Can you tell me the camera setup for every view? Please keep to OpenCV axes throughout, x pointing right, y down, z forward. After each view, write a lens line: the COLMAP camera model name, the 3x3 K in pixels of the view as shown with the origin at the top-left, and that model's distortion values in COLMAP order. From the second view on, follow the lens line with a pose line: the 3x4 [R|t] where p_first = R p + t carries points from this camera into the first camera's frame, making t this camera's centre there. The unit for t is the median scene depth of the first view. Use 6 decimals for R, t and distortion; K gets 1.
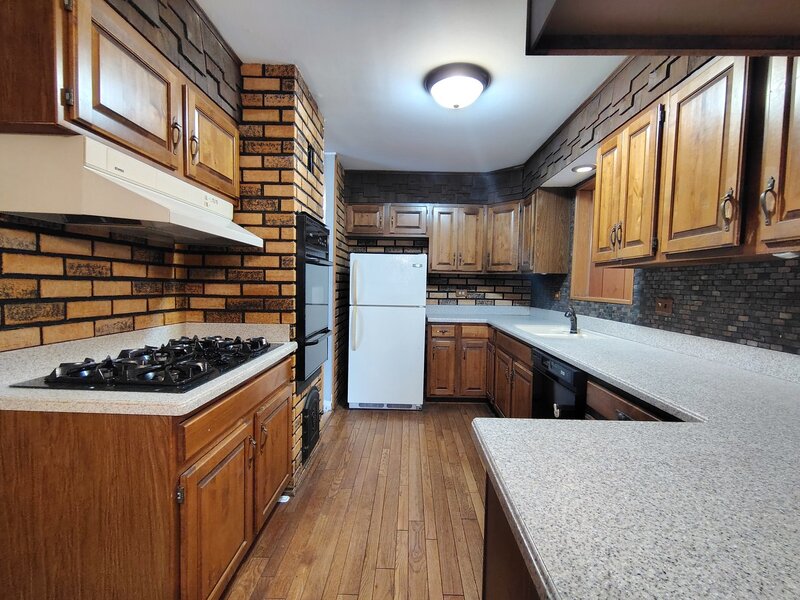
lens RADIAL K [[370.2, 0, 400.4], [0, 370.2, 302.1], [0, 0, 1]] dist [0.000043, 0.000478]
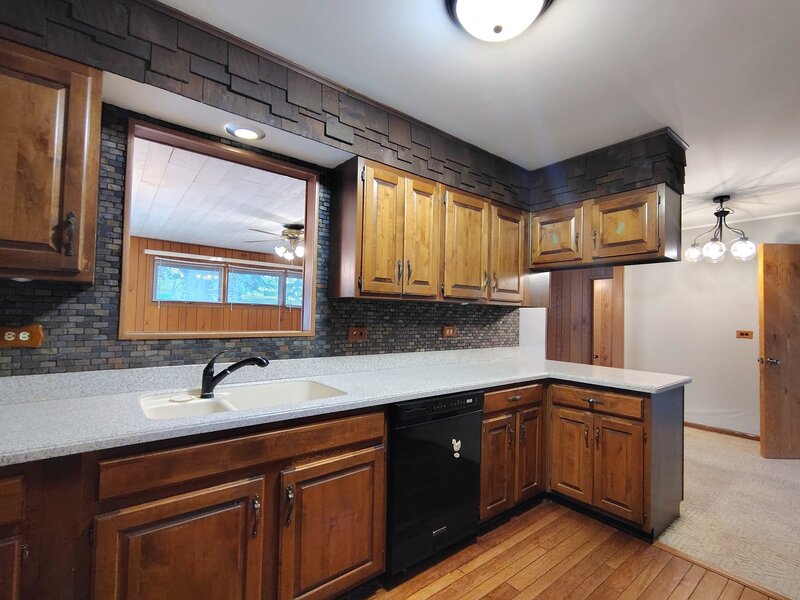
lens RADIAL K [[370.2, 0, 400.7], [0, 370.2, 301.8], [0, 0, 1]] dist [0.000043, 0.000478]
pose [[-0.634895, -0.014095, 0.772470, -0.235931], [-0.001311, 0.999852, 0.017166, -0.107463], [-0.772597, 0.009886, -0.634820, 1.645434]]
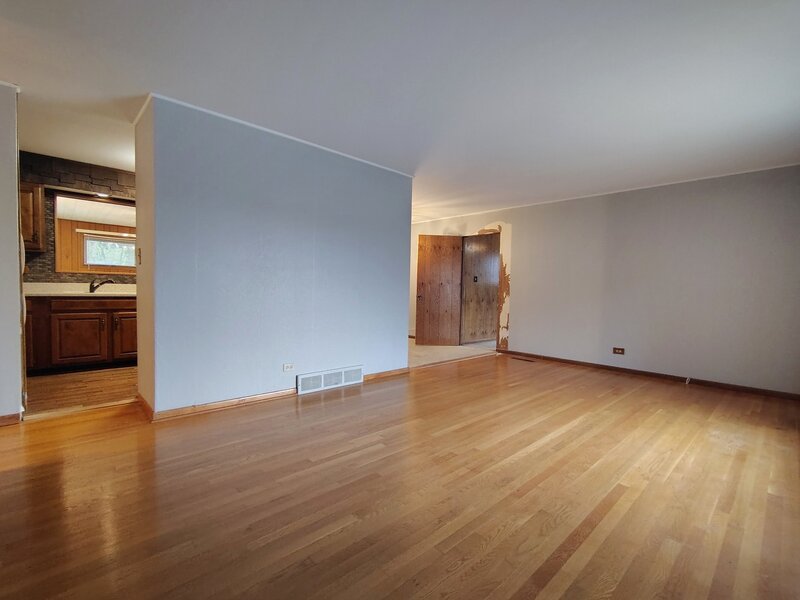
lens RADIAL K [[370.2, 0, 399.5], [0, 370.2, 302.5], [0, 0, 1]] dist [0.000043, 0.000478]
pose [[-0.697207, -0.073192, 0.713123, -2.297802], [-0.008595, 0.995556, 0.093777, -0.059663], [-0.716818, 0.059253, -0.694738, 1.685699]]
